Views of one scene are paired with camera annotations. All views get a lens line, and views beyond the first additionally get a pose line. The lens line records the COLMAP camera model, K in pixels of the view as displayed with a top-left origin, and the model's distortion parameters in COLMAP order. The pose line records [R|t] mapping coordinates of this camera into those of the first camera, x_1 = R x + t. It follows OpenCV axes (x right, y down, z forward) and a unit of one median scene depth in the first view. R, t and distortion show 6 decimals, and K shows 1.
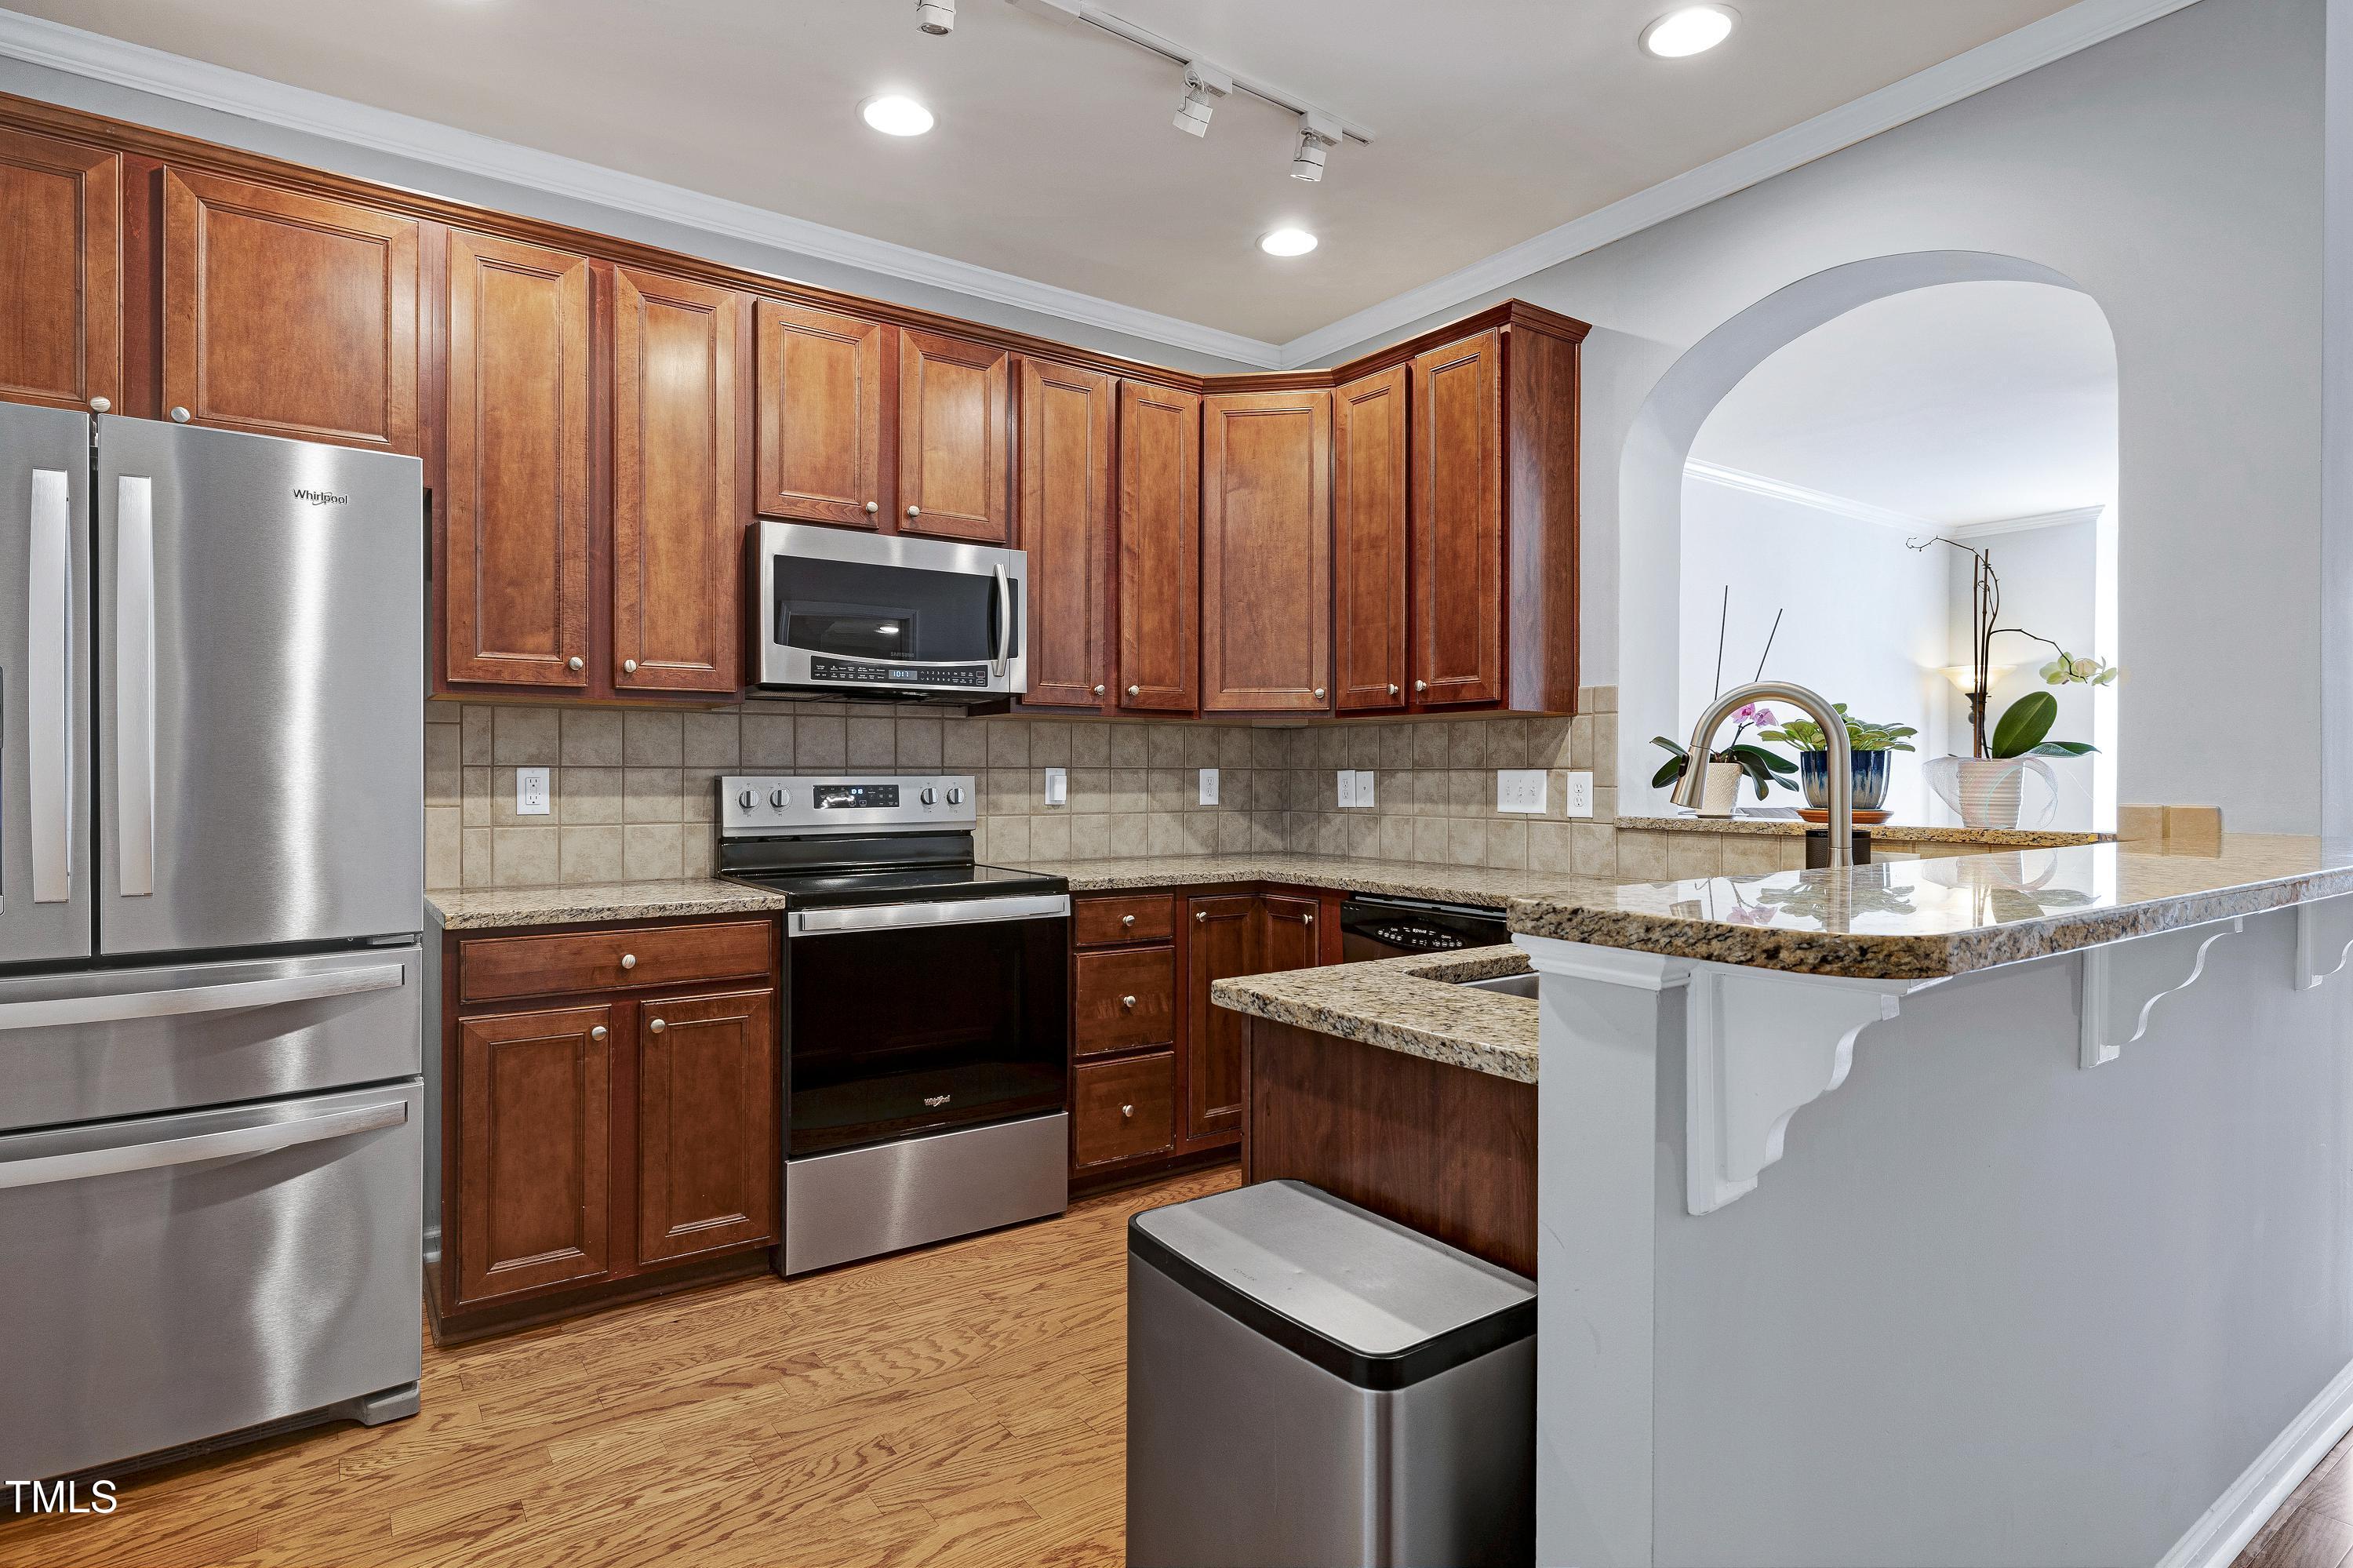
lens RADIAL K [[1232.4, 0, 1179.4], [0, 1232.4, 779.6], [0, 0, 1]] dist [-0.003727, 0.000333]
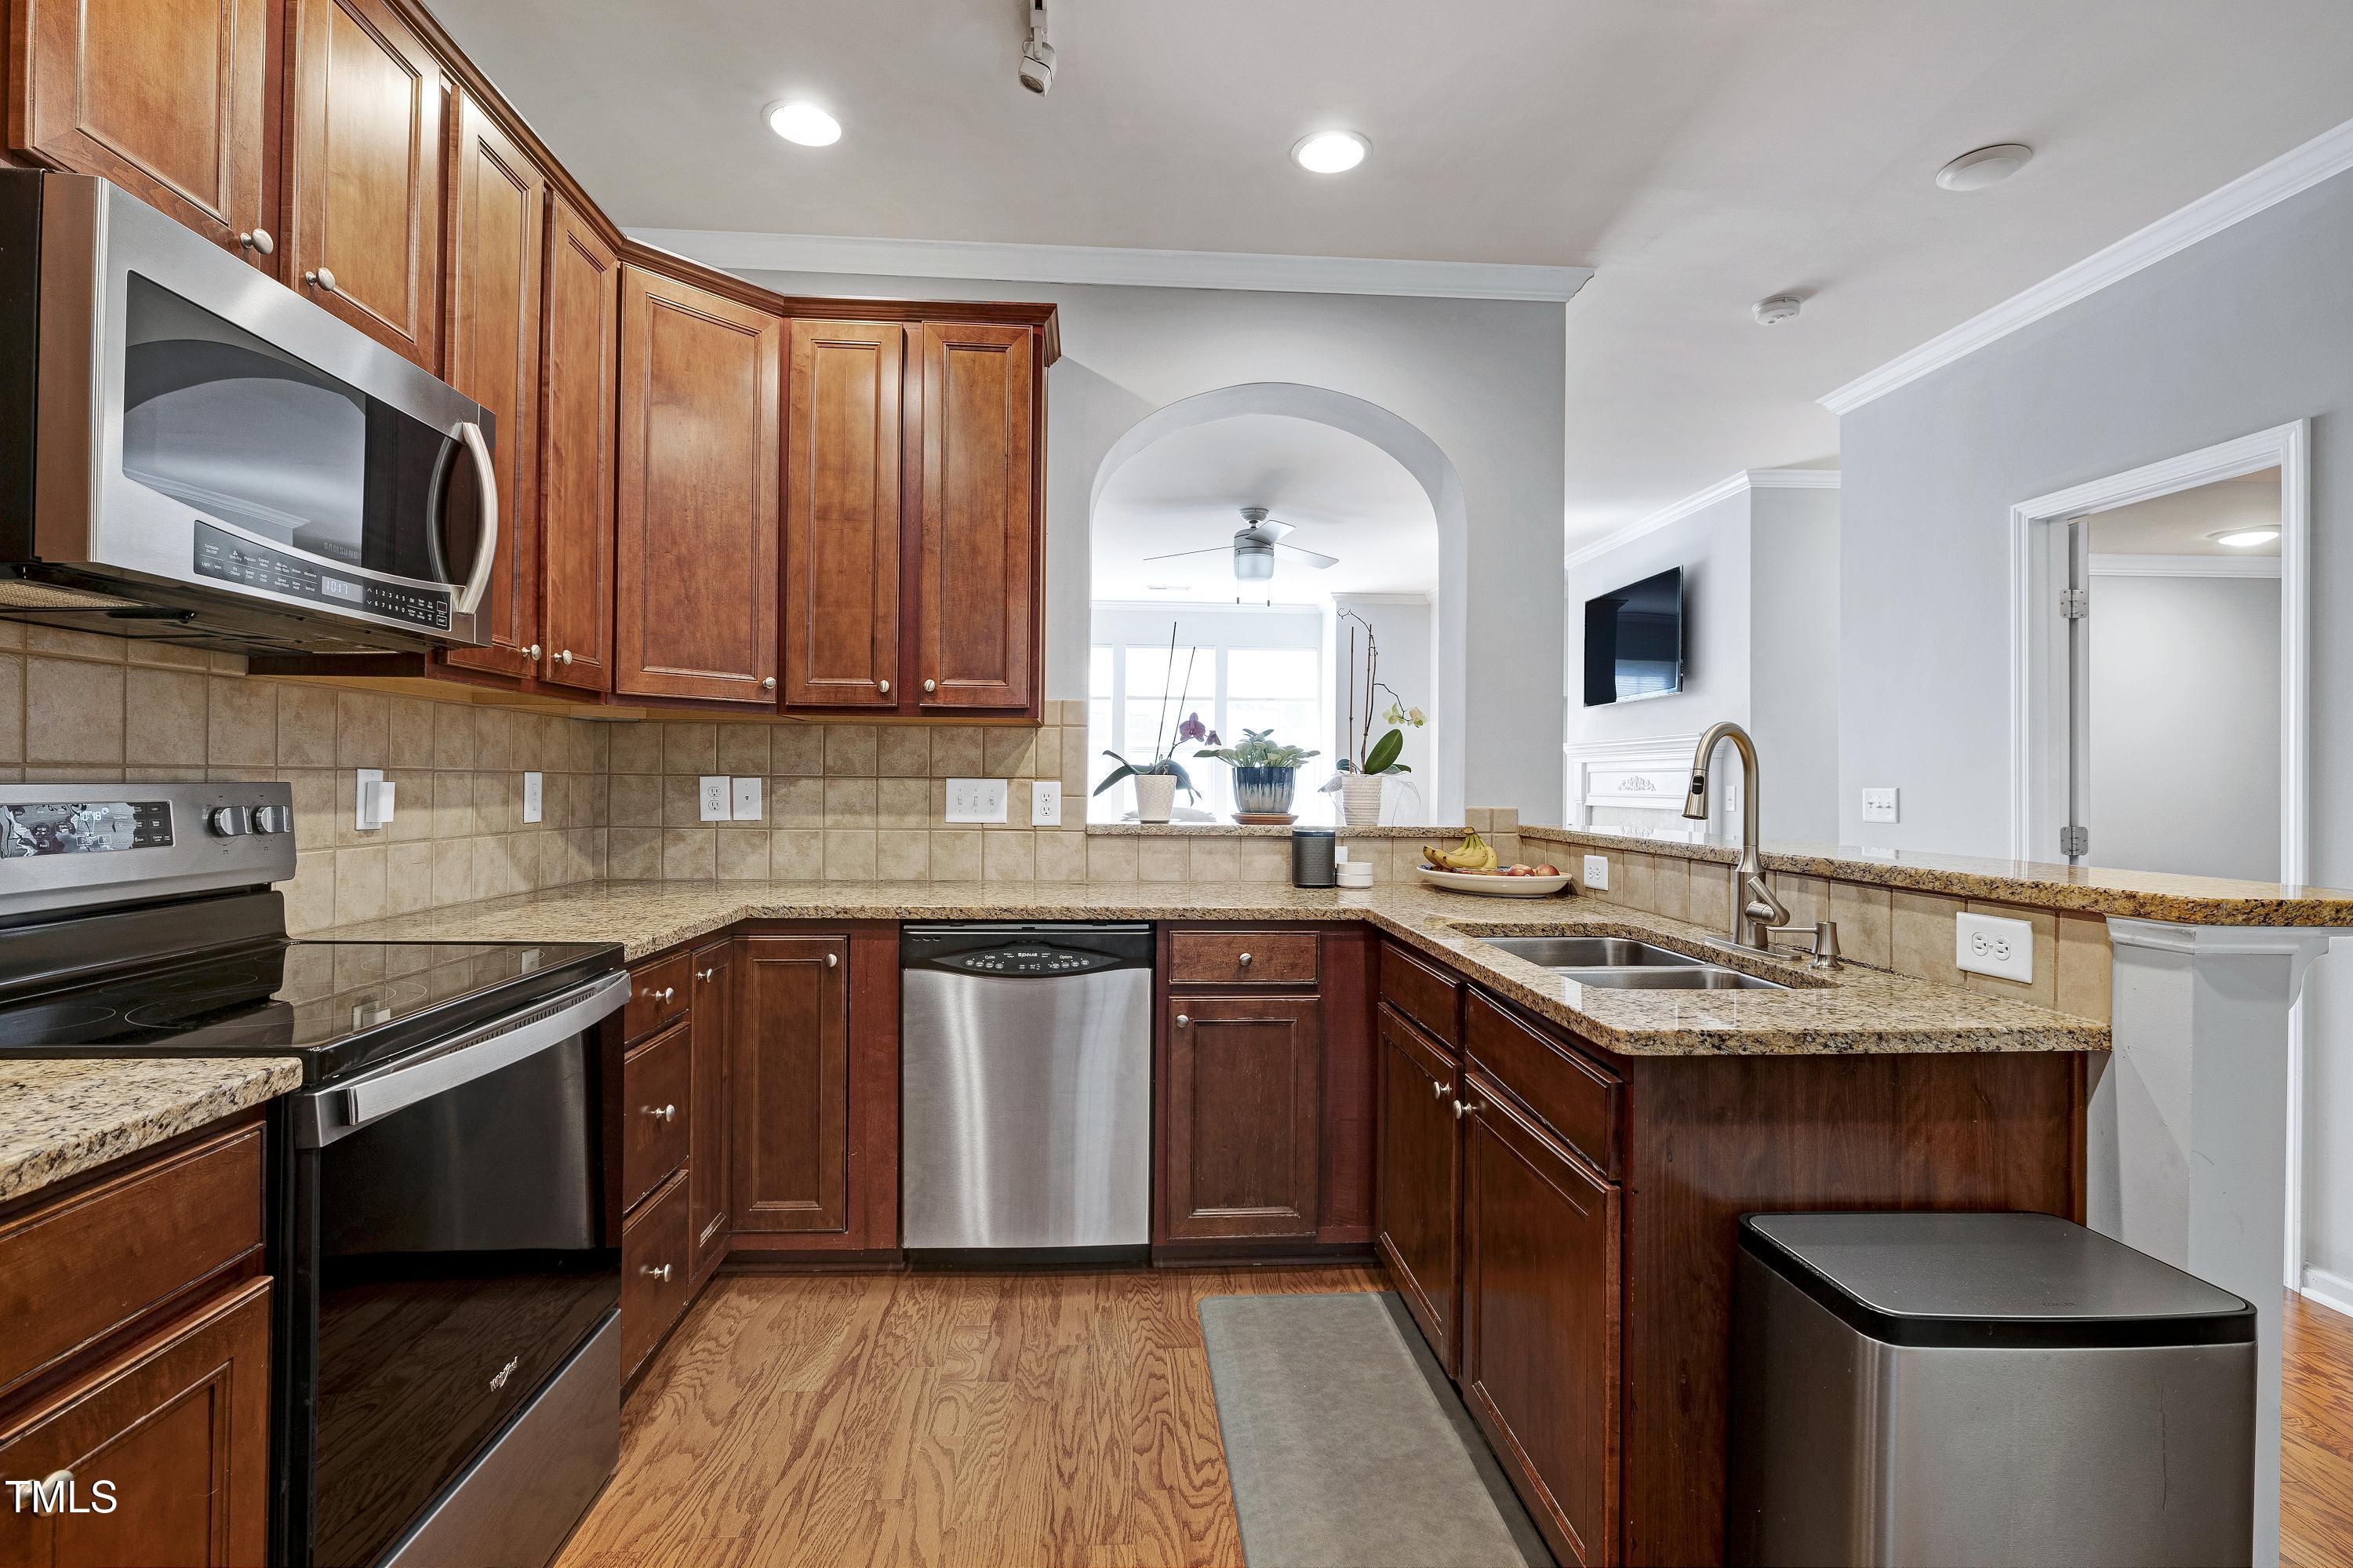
lens RADIAL K [[1095.7, 0, 1162.2], [0, 1095.7, 780.2], [0, 0, 1]] dist [-0.008557, 0.001287]
pose [[0.525894, 0.005521, 0.850532, -0.376174], [-0.004990, 0.999982, -0.003405, -0.004481], [-0.850535, -0.002454, 0.525912, 0.405044]]
